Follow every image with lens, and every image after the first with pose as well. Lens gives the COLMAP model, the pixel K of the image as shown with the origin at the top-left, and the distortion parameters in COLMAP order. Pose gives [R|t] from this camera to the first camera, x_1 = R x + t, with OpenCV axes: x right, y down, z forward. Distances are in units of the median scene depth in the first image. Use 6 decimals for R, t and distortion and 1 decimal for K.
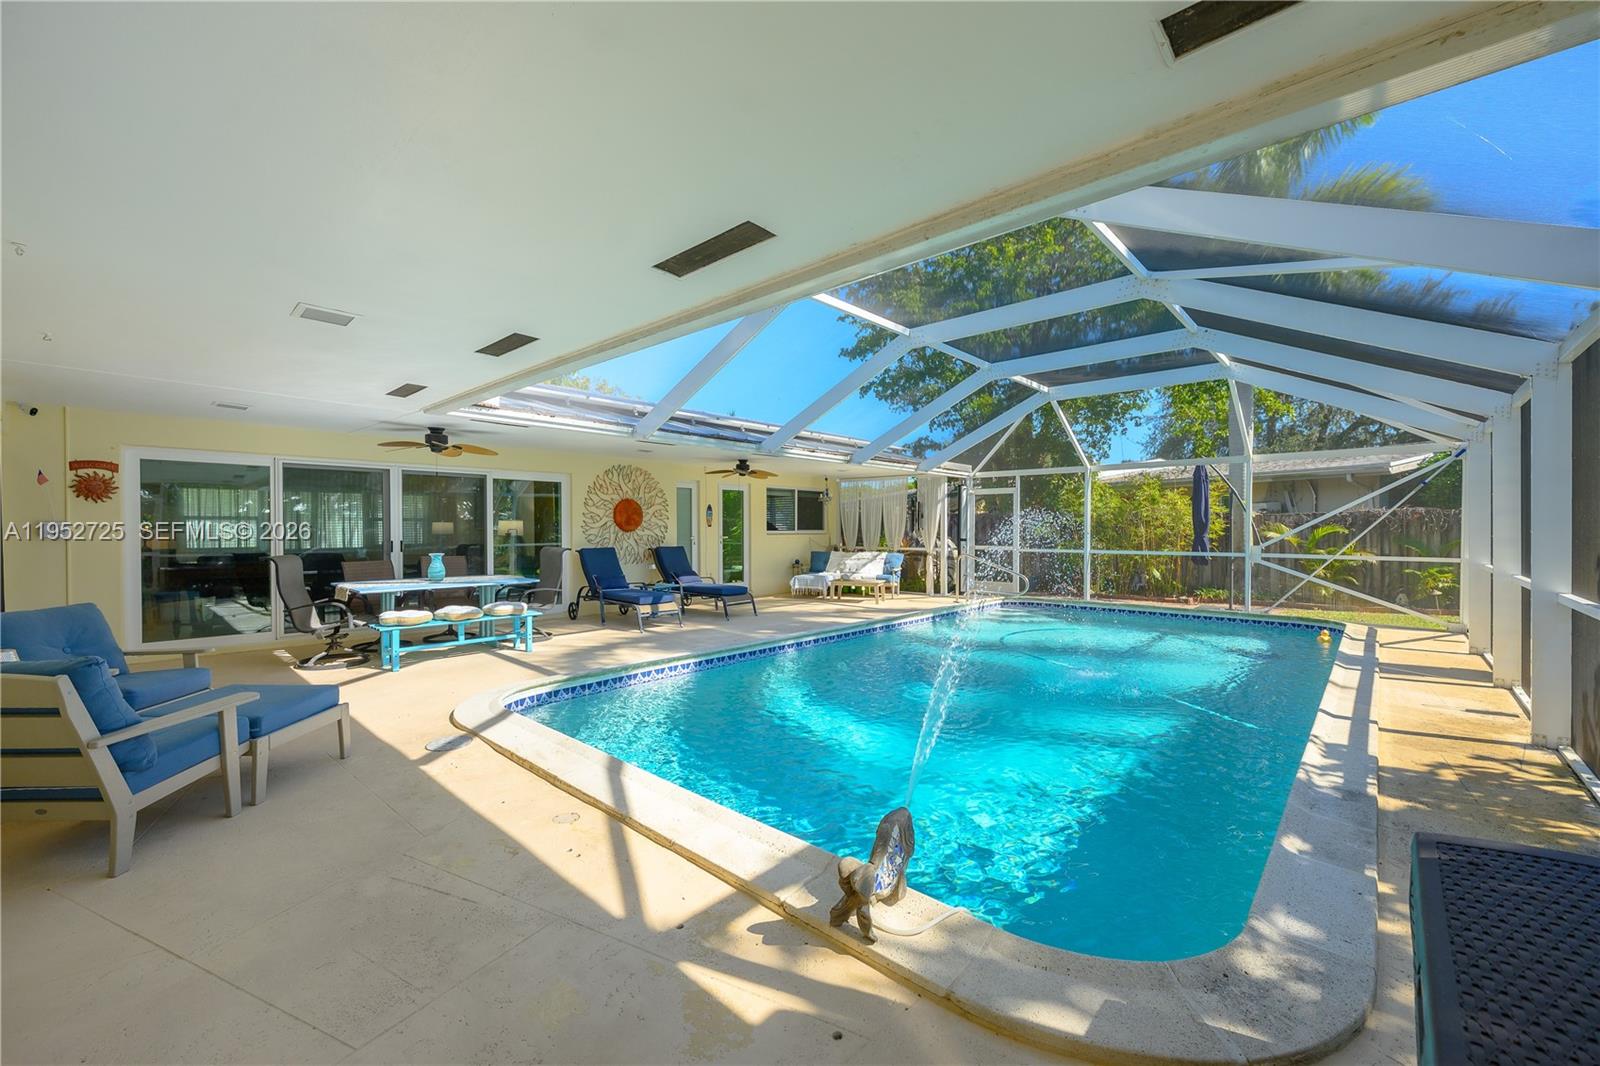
lens RADIAL K [[632.7, 0, 799.0], [0, 632.7, 535.7], [0, 0, 1]] dist [0.001408, -0.000037]
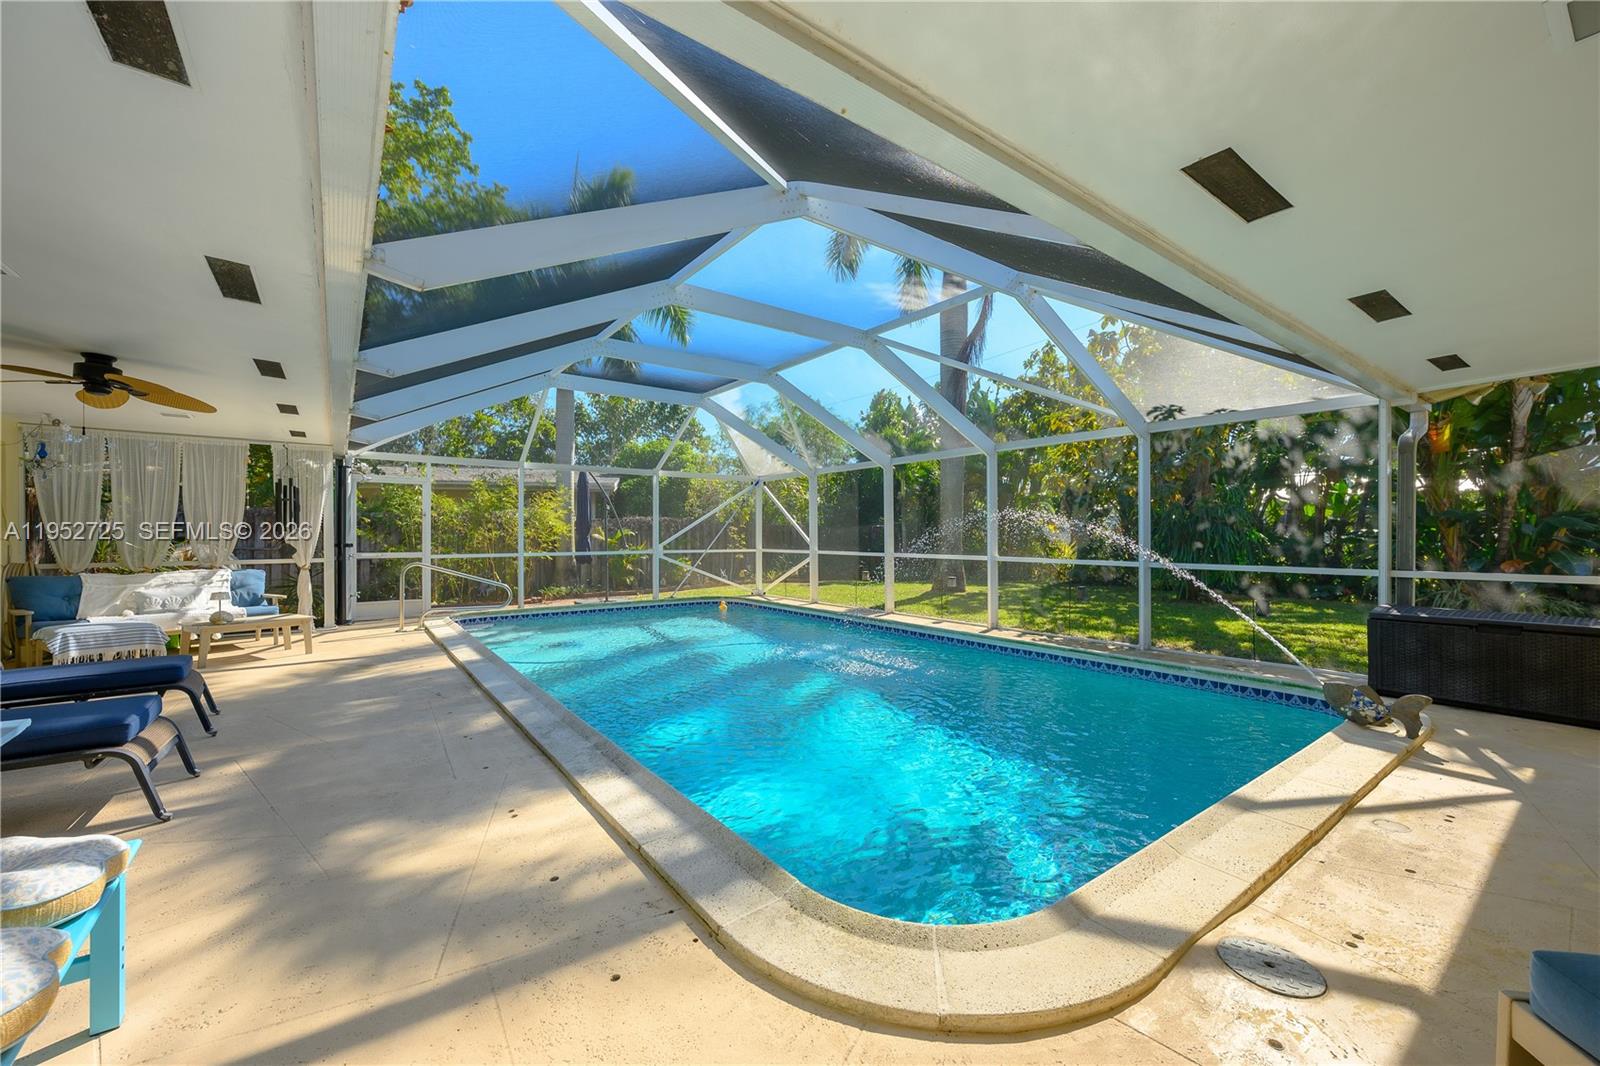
lens RADIAL K [[632.7, 0, 799.0], [0, 632.7, 535.7], [0, 0, 1]] dist [0.001408, -0.000037]
pose [[0.187327, -0.002139, 0.982295, -0.406373], [0.009879, 0.999951, 0.000294, -0.000236], [-0.982248, 0.009649, 0.187339, 0.477370]]
